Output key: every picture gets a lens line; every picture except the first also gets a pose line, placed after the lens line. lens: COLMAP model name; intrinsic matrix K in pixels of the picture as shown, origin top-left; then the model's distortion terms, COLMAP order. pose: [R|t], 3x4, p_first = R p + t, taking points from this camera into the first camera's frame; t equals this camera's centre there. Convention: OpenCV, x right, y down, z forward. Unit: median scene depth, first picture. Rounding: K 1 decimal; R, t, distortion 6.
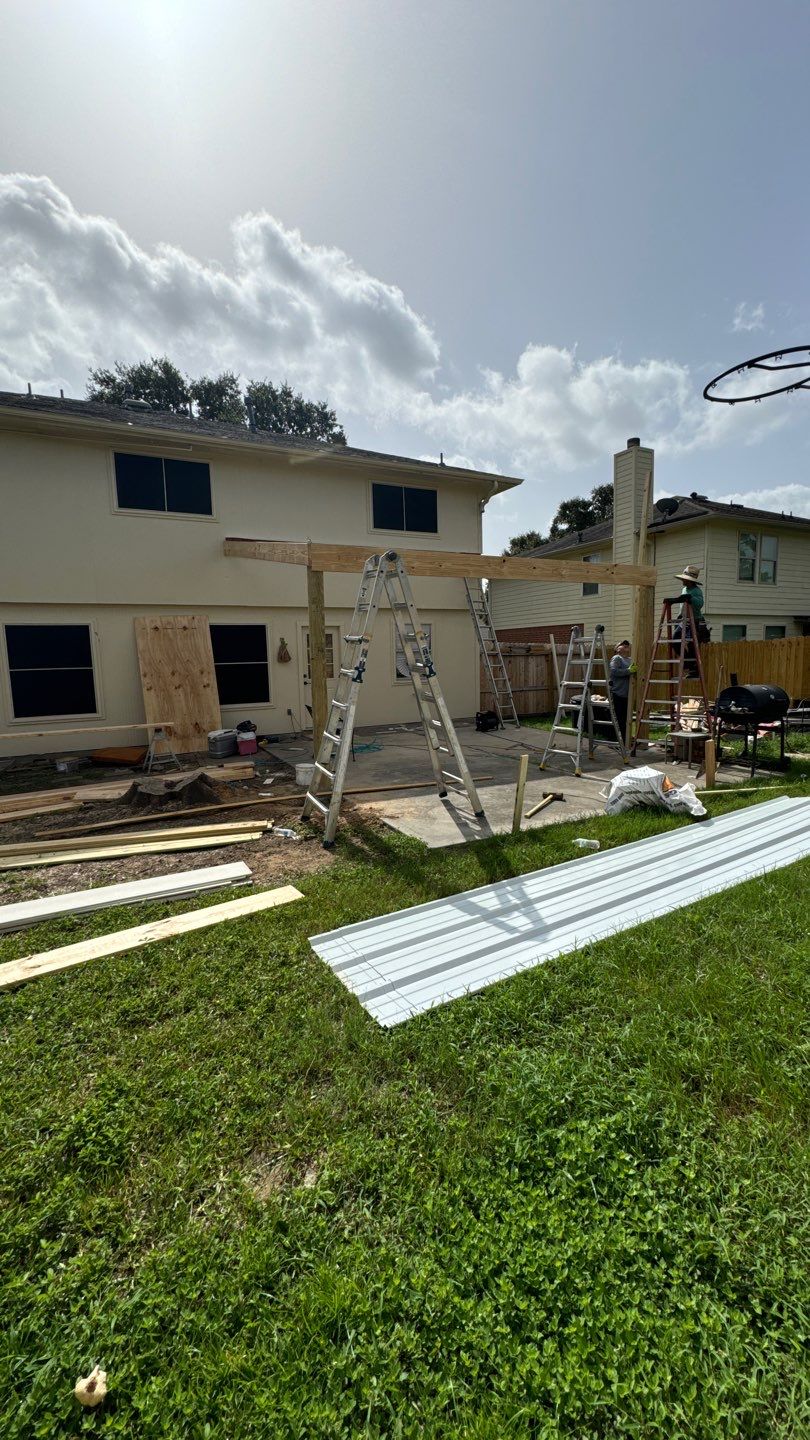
lens RADIAL K [[569.3, 0, 416.4], [0, 569.3, 722.7], [0, 0, 1]] dist [-0.019859, -0.000029]
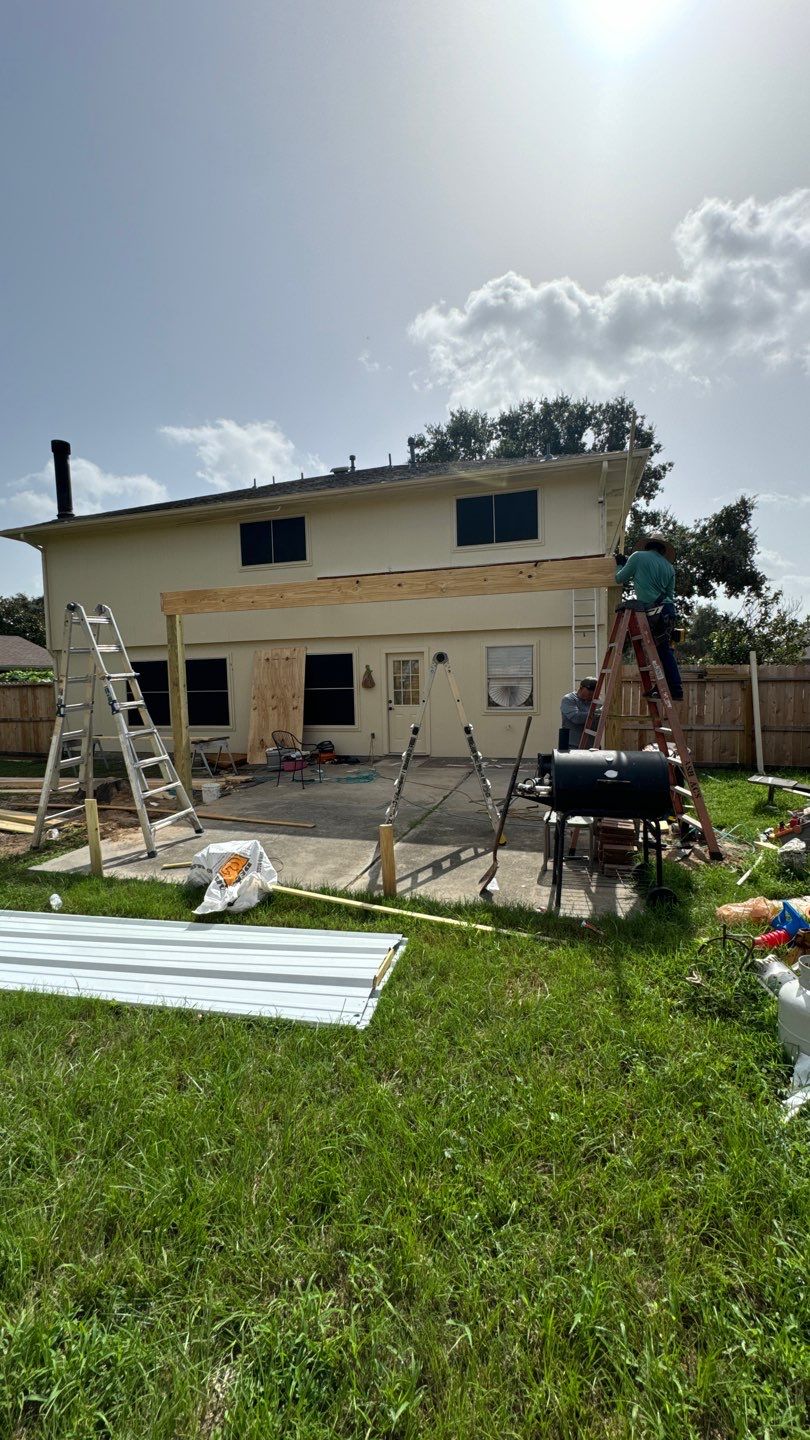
lens RADIAL K [[569.3, 0, 416.4], [0, 569.3, 722.7], [0, 0, 1]] dist [-0.019859, -0.000029]
pose [[0.730696, 0.058815, -0.680165, 0.598838], [-0.076136, 0.997088, 0.004428, -0.058266], [0.678445, 0.048549, 0.733046, 0.314421]]
